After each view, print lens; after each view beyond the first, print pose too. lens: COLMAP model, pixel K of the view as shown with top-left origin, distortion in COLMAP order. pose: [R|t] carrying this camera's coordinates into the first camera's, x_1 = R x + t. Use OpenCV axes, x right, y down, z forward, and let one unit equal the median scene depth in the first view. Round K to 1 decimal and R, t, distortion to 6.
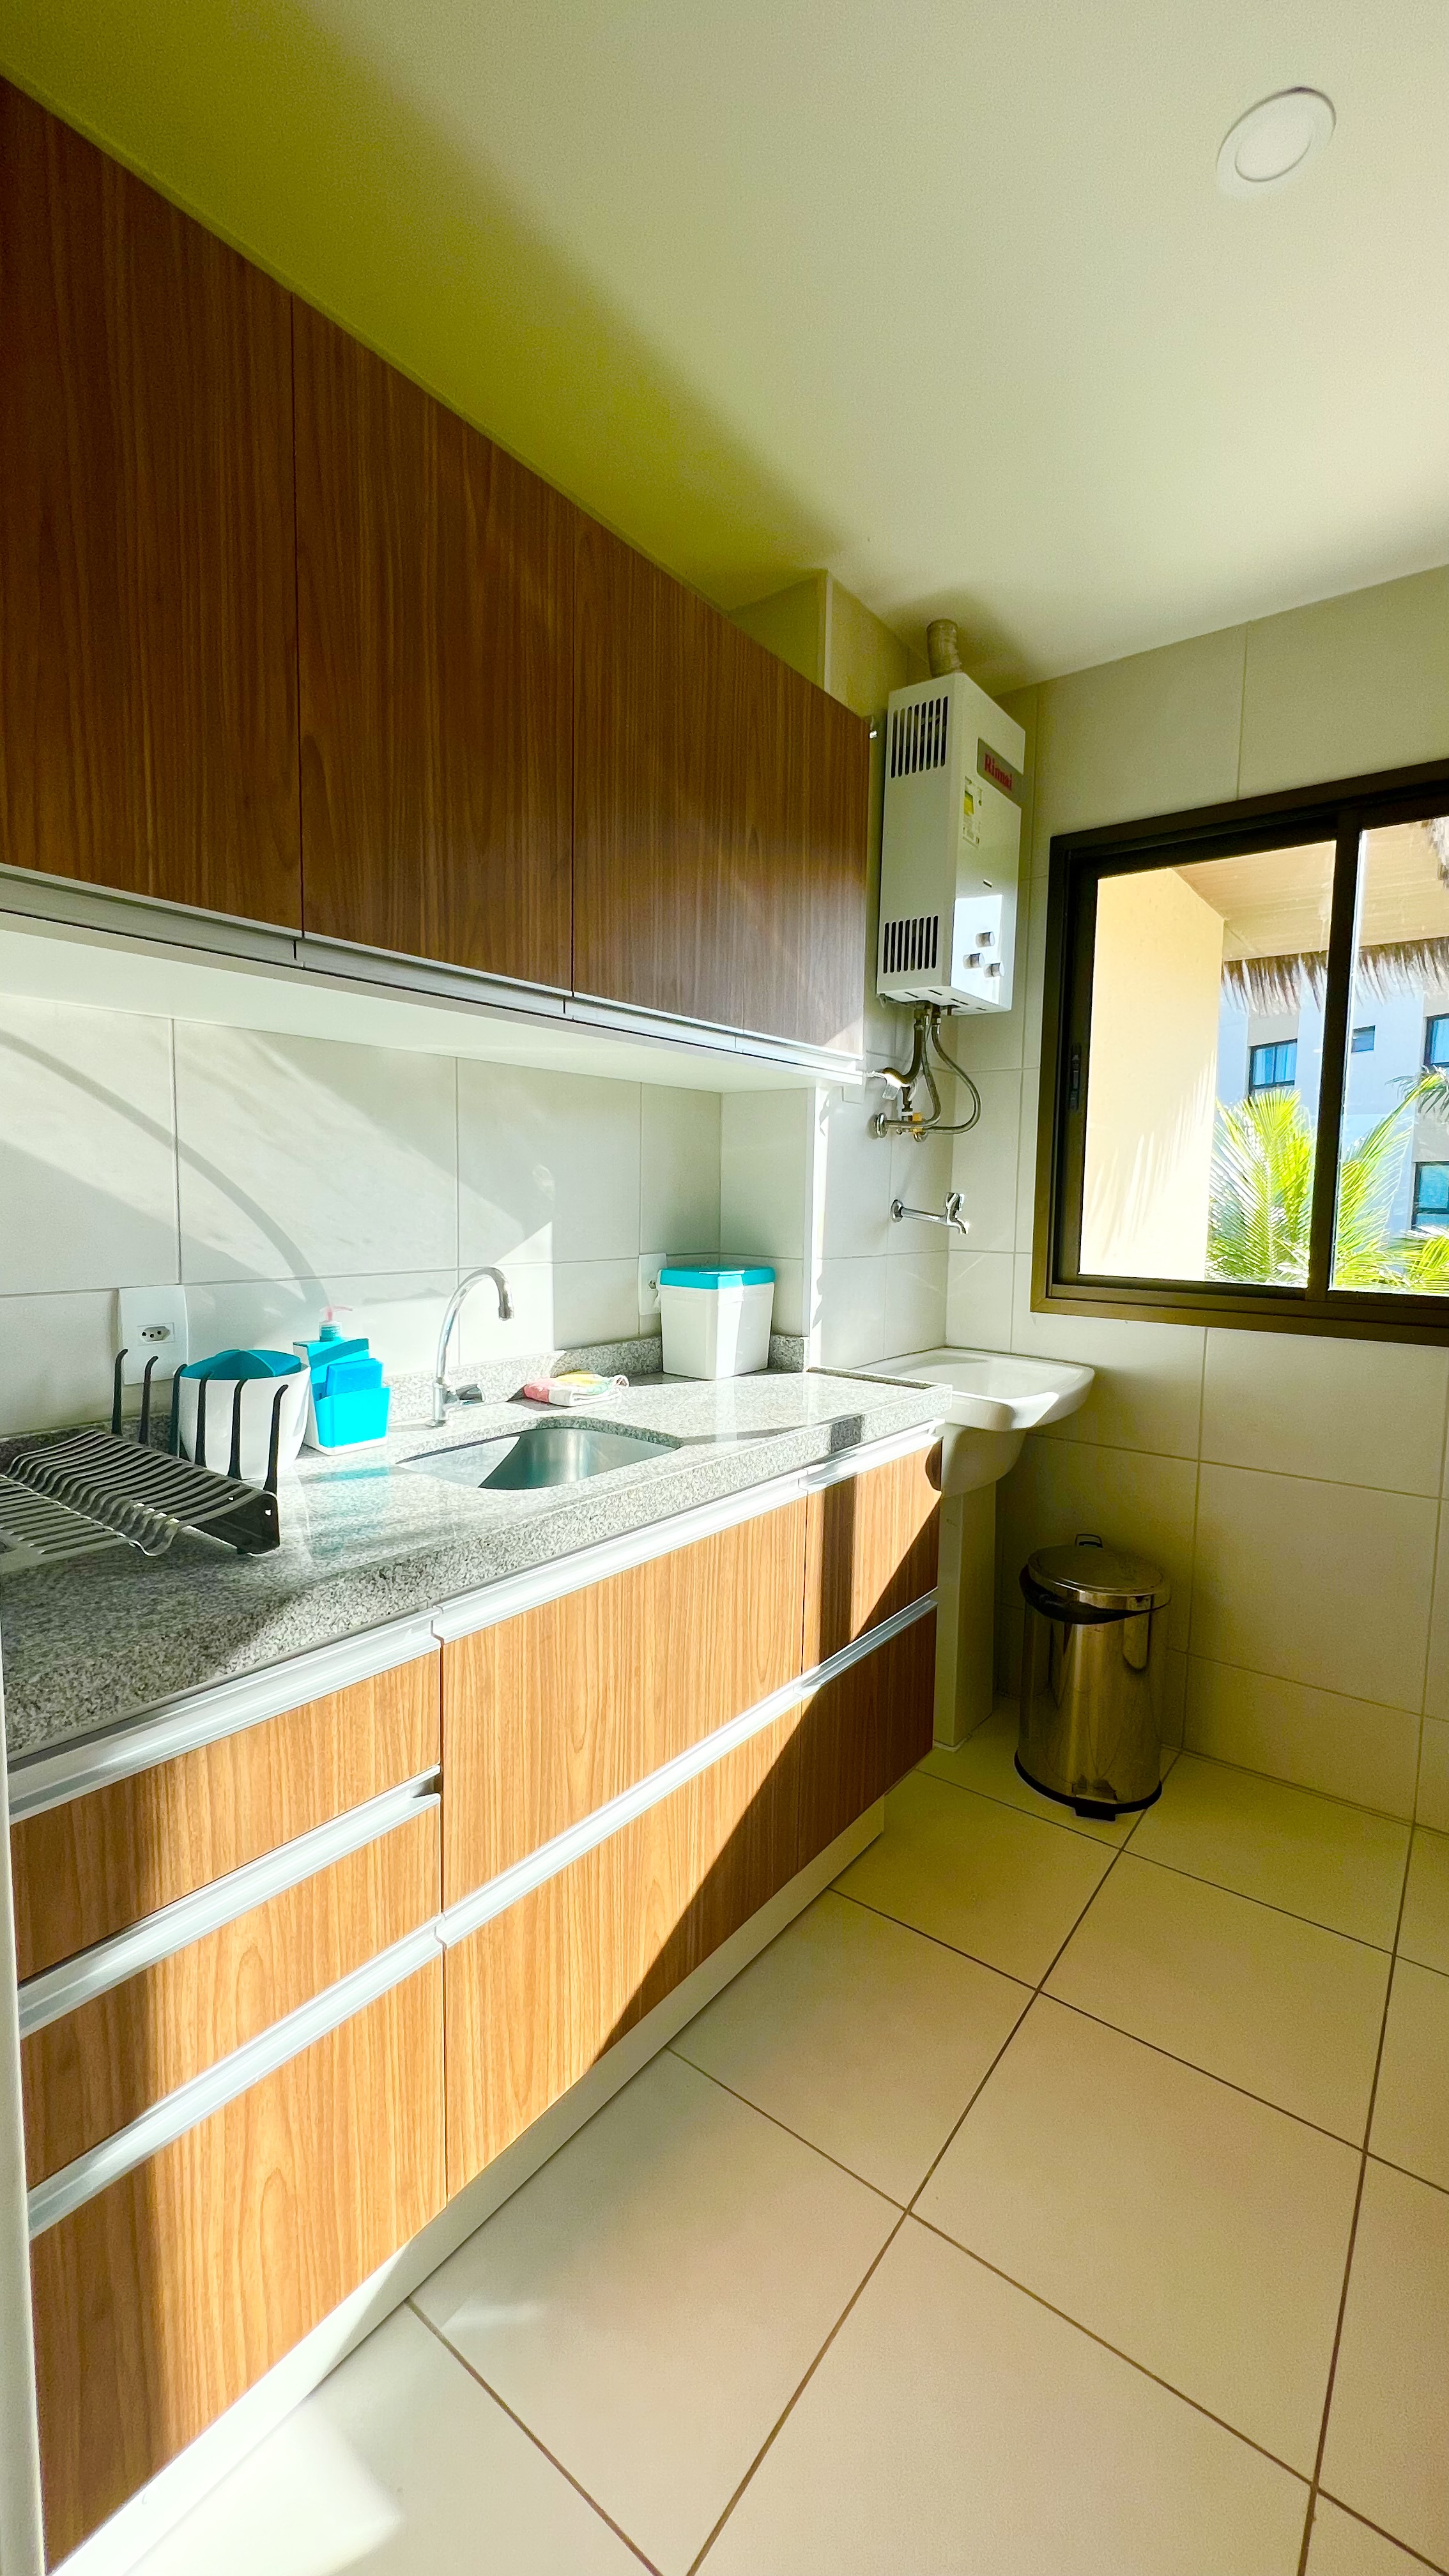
lens RADIAL K [[1029.2, 0, 730.4], [0, 1029.2, 1287.6], [0, 0, 1]] dist [-0.001715, 0.000373]
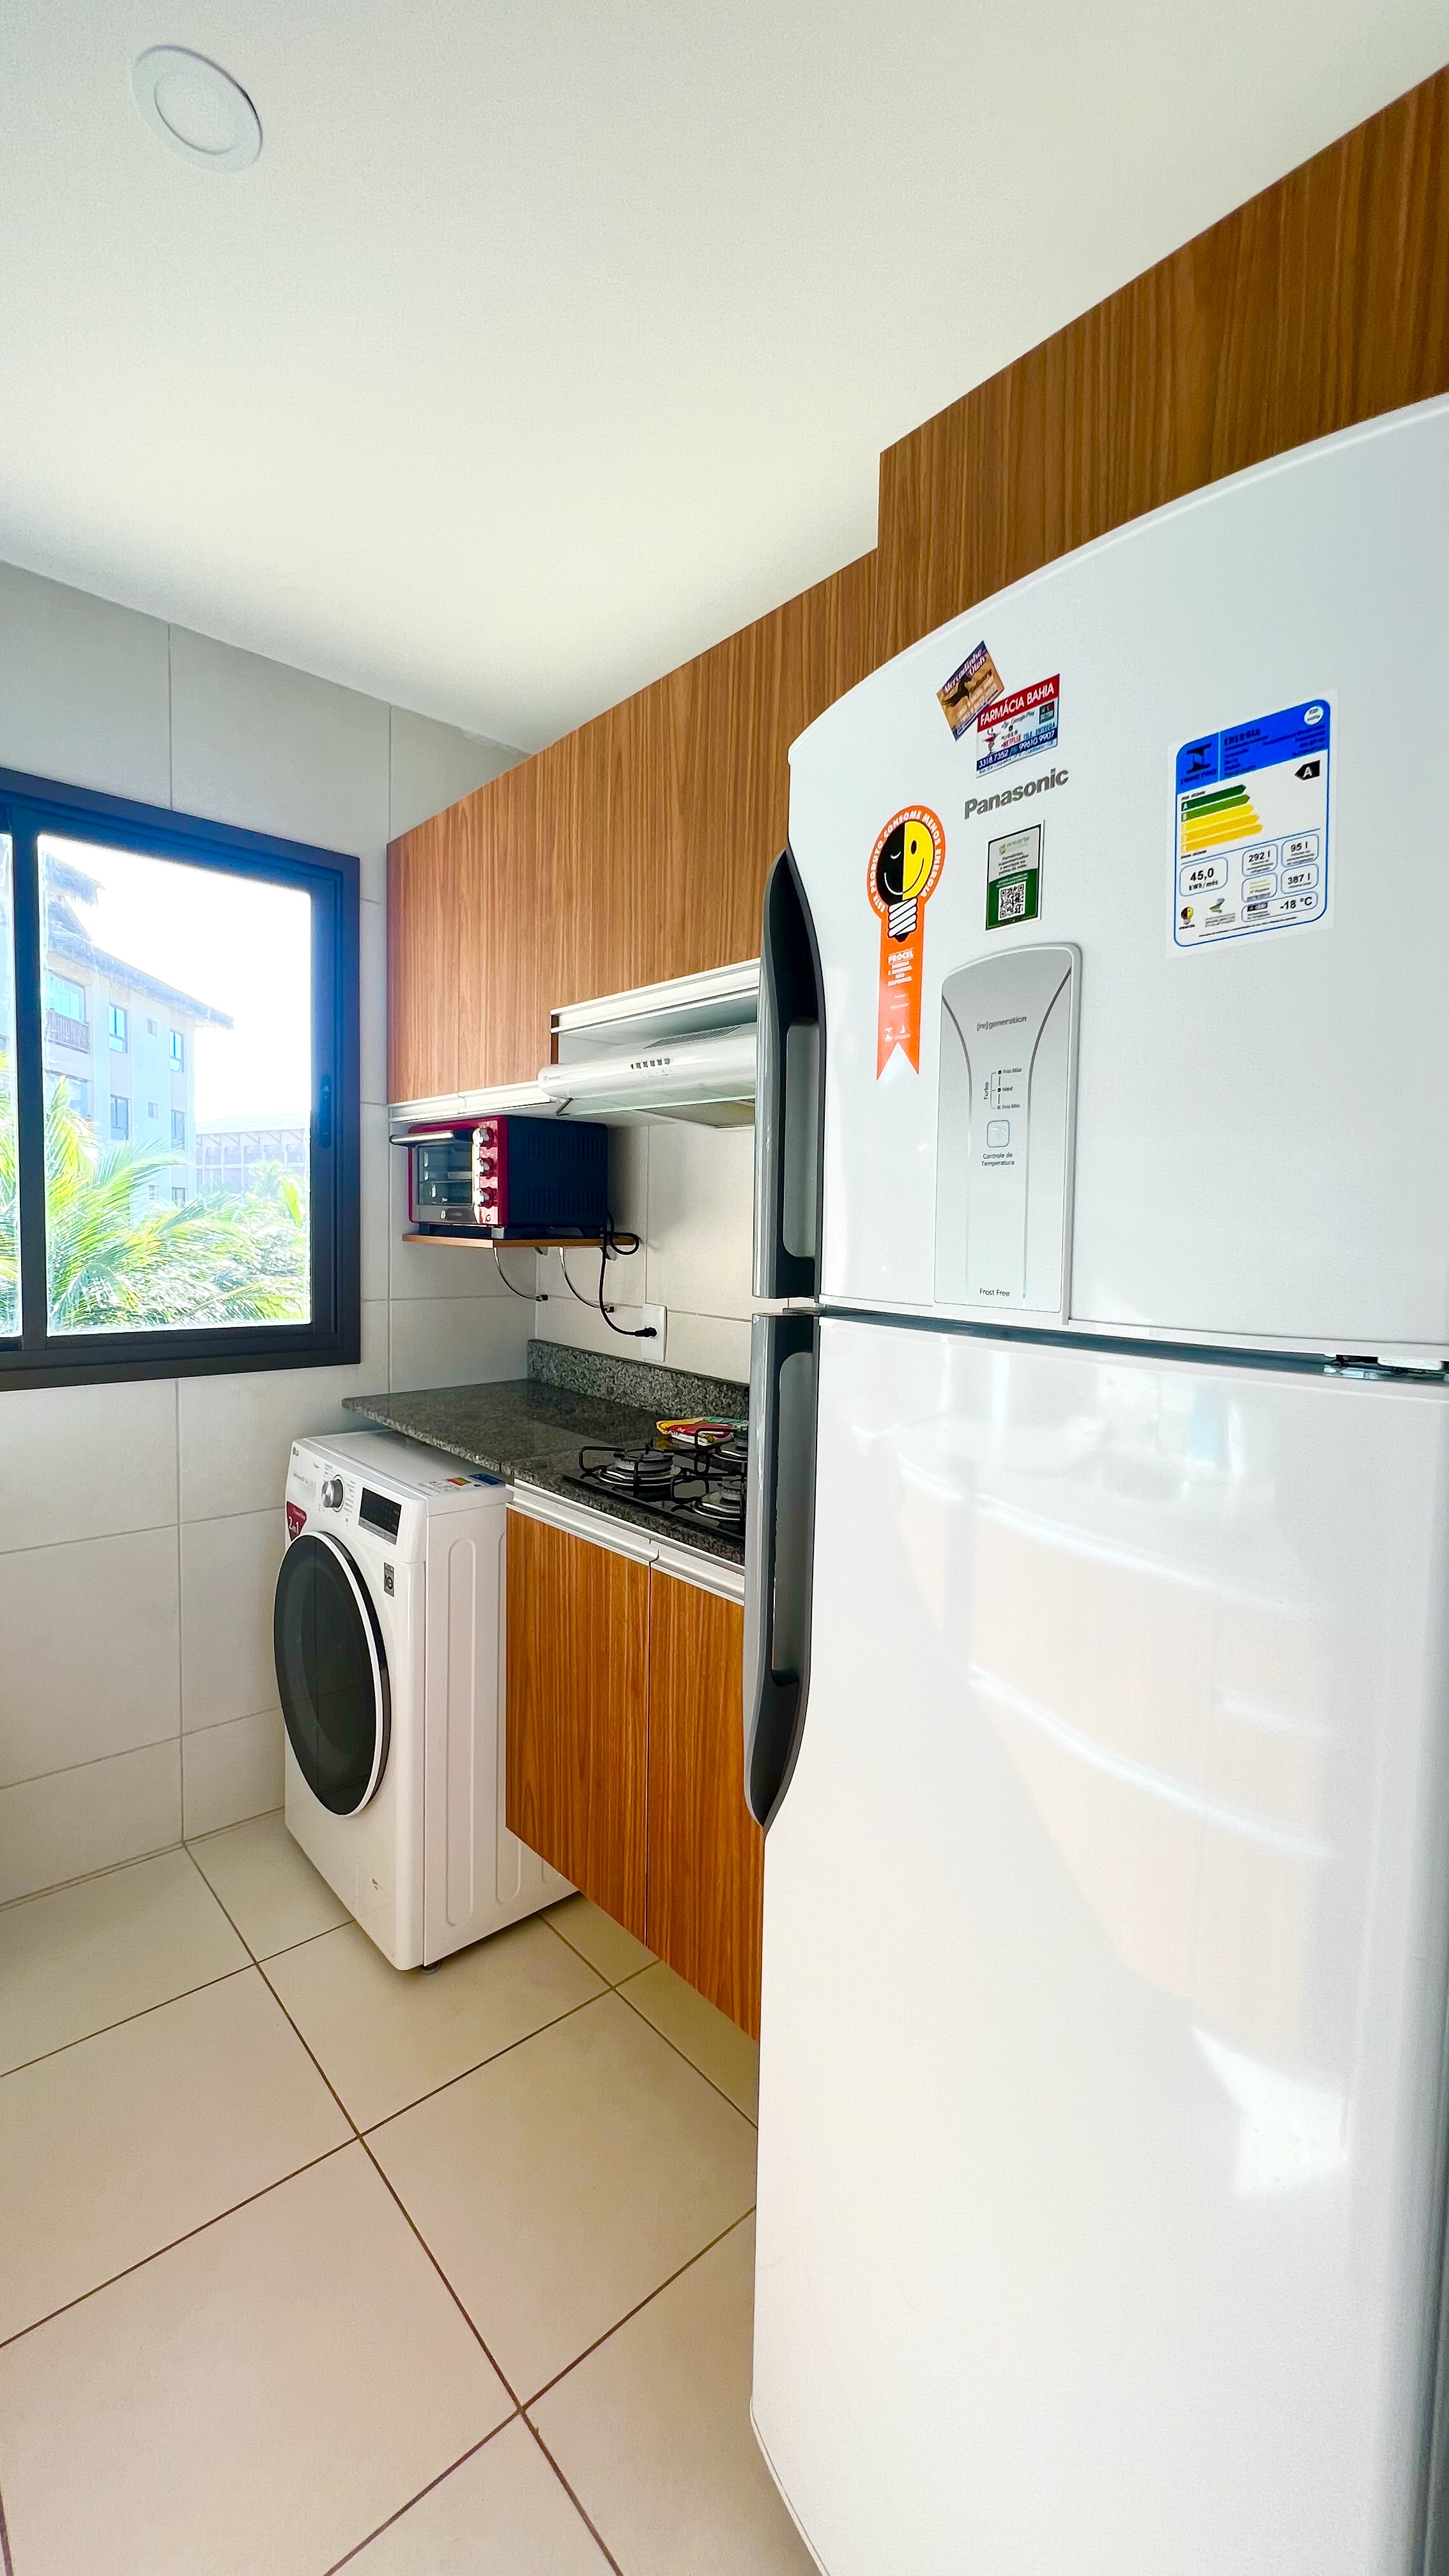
lens RADIAL K [[1029.2, 0, 730.4], [0, 1029.2, 1287.6], [0, 0, 1]] dist [-0.001715, 0.000373]
pose [[0.187601, -0.074175, 0.979441, -0.191505], [0.069677, 0.995638, 0.062055, -0.054538], [-0.979771, 0.056602, 0.191950, 0.231340]]
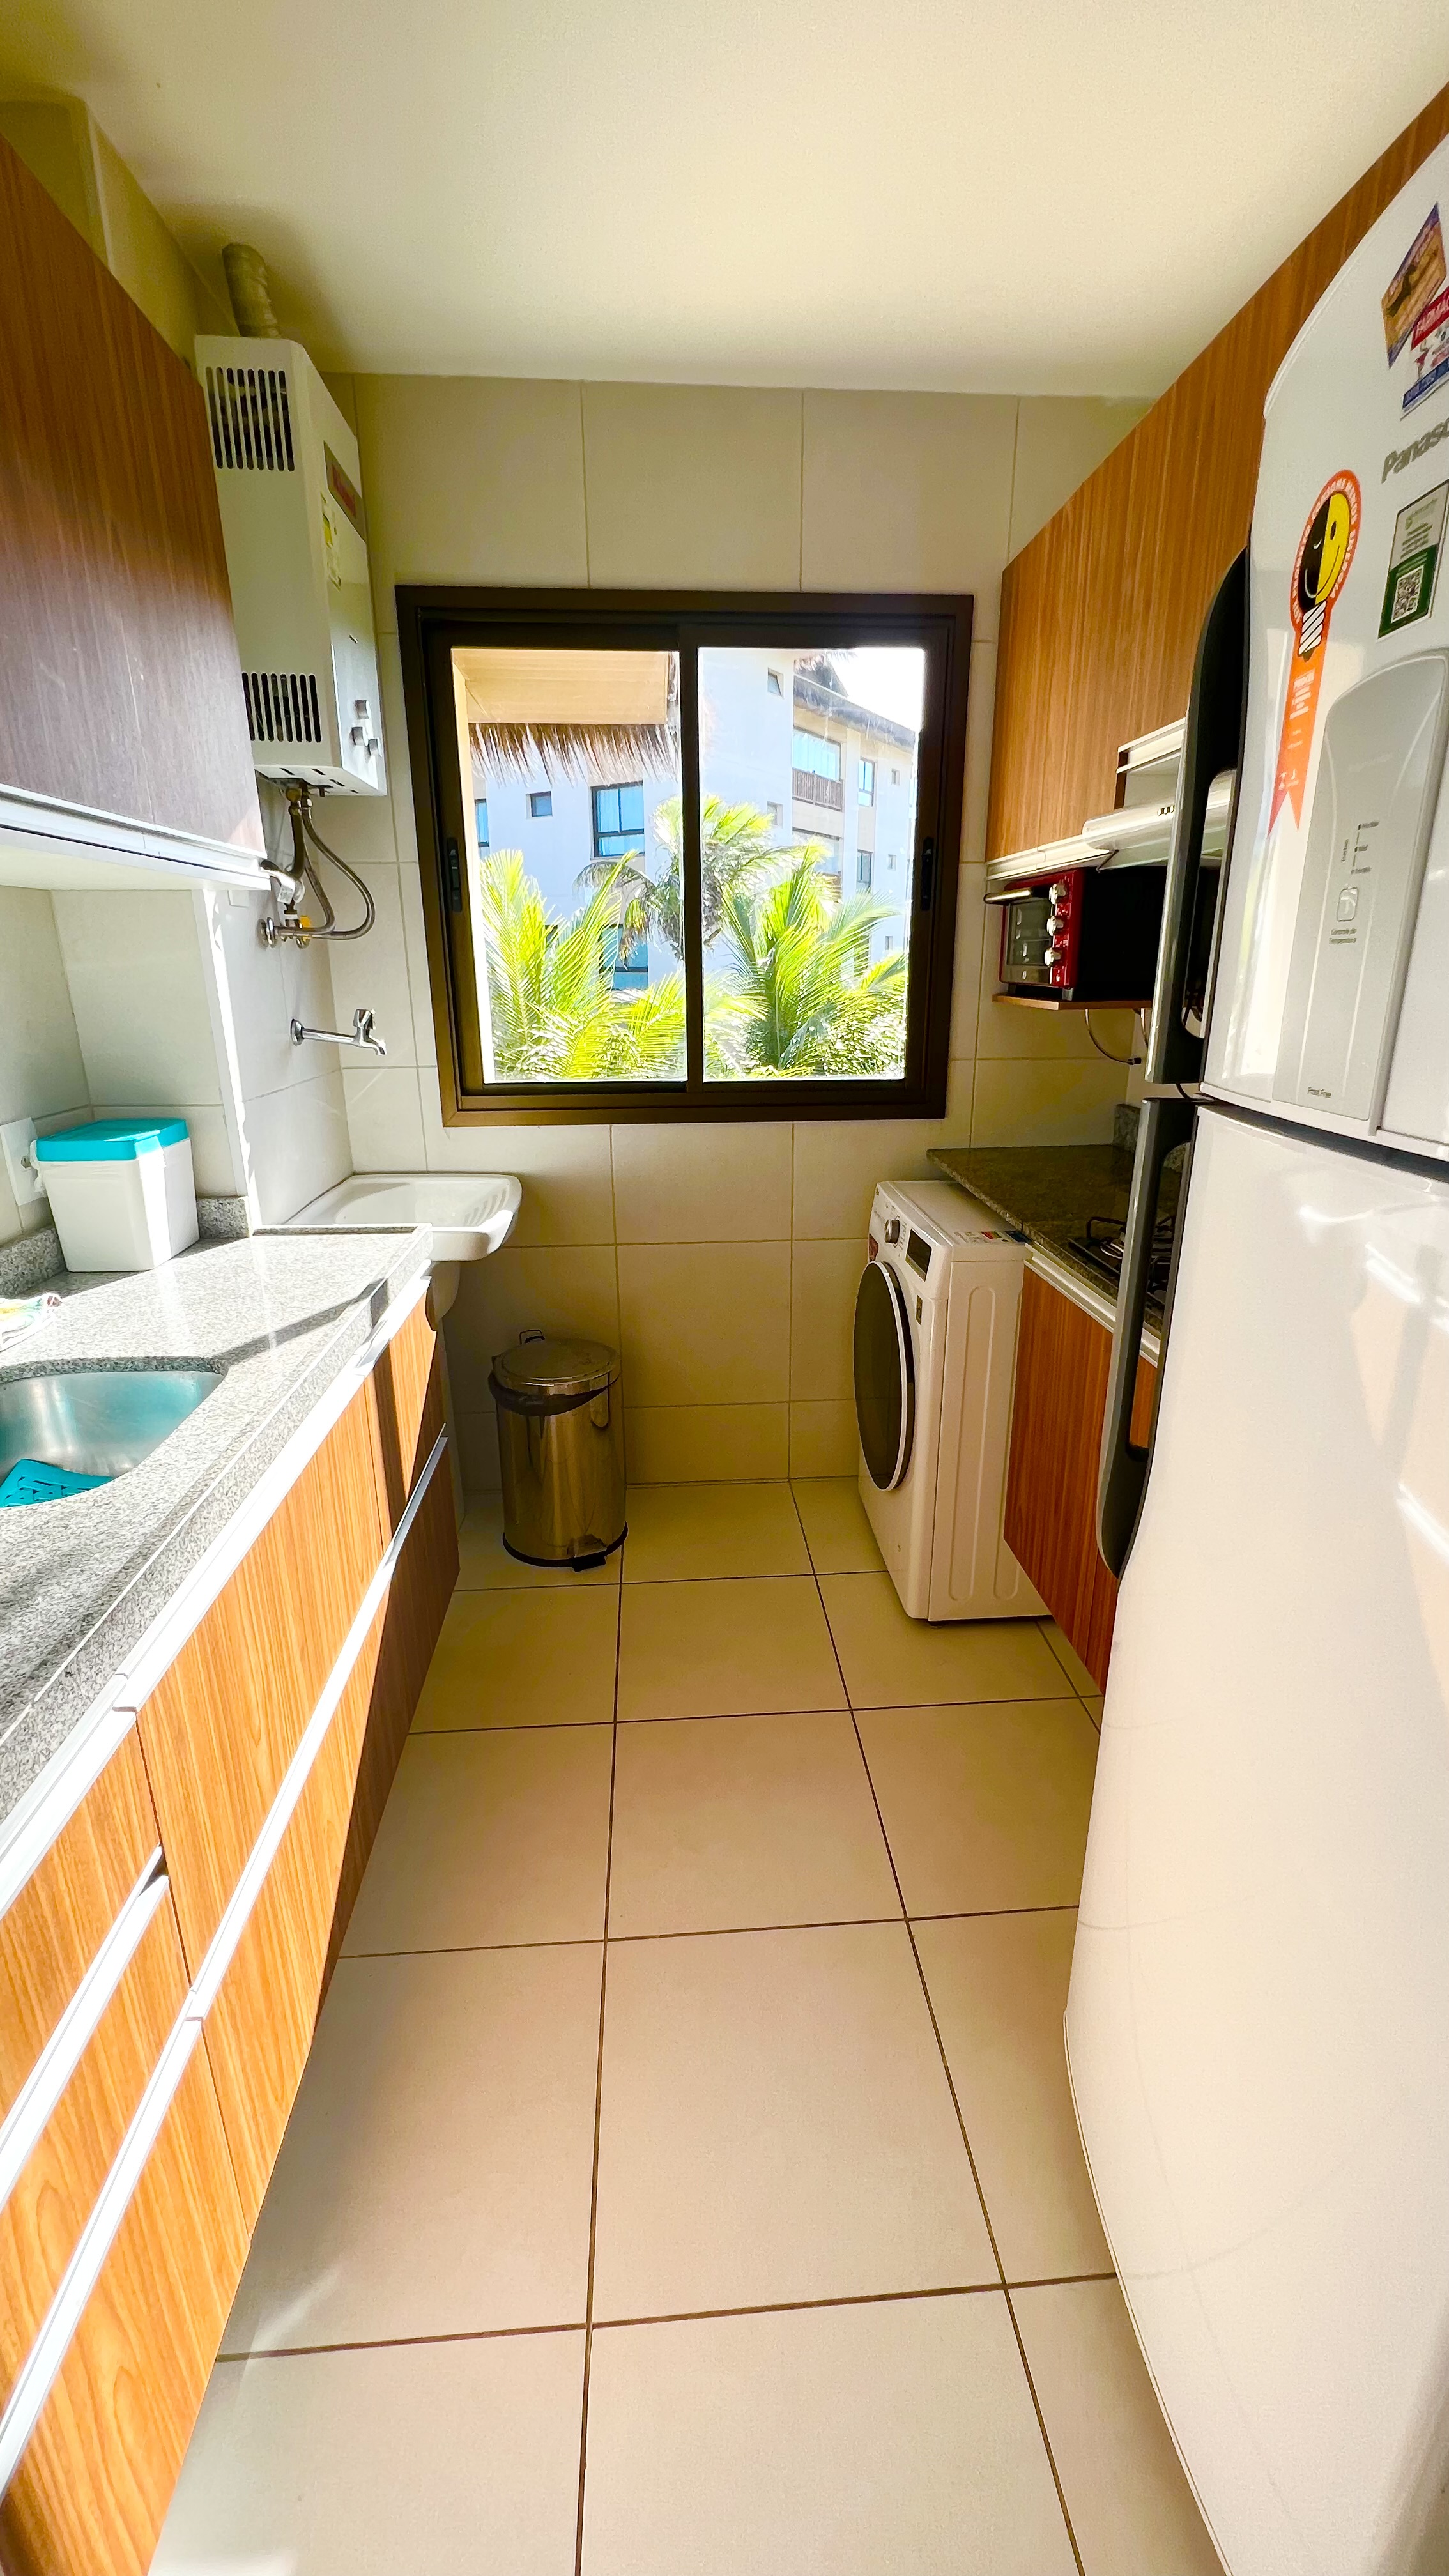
lens RADIAL K [[1029.2, 0, 730.4], [0, 1029.2, 1287.6], [0, 0, 1]] dist [-0.001715, 0.000373]
pose [[0.749825, -0.220259, 0.623897, -0.173111], [0.077489, 0.965707, 0.247801, -0.059037], [-0.657082, -0.137462, 0.741179, 0.084683]]
